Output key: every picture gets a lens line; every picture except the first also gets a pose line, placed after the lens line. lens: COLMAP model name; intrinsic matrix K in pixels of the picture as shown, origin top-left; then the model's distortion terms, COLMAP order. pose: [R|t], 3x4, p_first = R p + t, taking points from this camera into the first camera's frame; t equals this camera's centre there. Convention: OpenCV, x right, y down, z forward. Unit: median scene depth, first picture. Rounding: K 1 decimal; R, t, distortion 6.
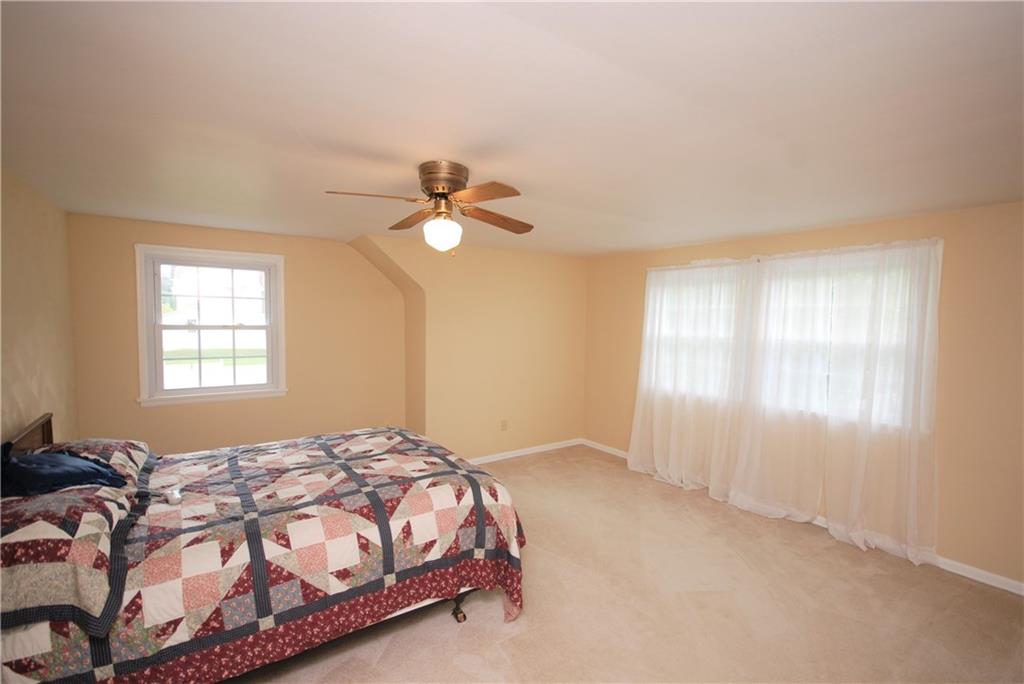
lens RADIAL K [[452.3, 0, 508.8], [0, 452.3, 345.9], [0, 0, 1]] dist [-0.000621, -0.000412]
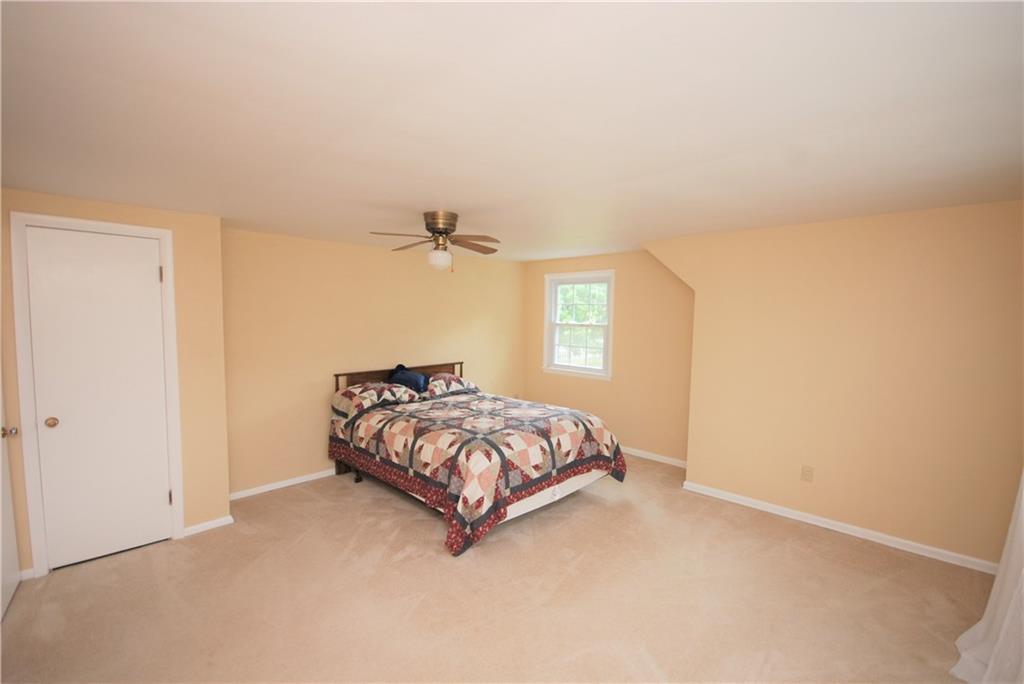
lens RADIAL K [[452.3, 0, 509.1], [0, 452.3, 341.5], [0, 0, 1]] dist [-0.000621, -0.000412]
pose [[0.192765, 0.052898, -0.979818, 1.383400], [-0.073090, 0.996546, 0.039422, -0.058482], [0.978519, 0.064016, 0.195965, 0.960813]]
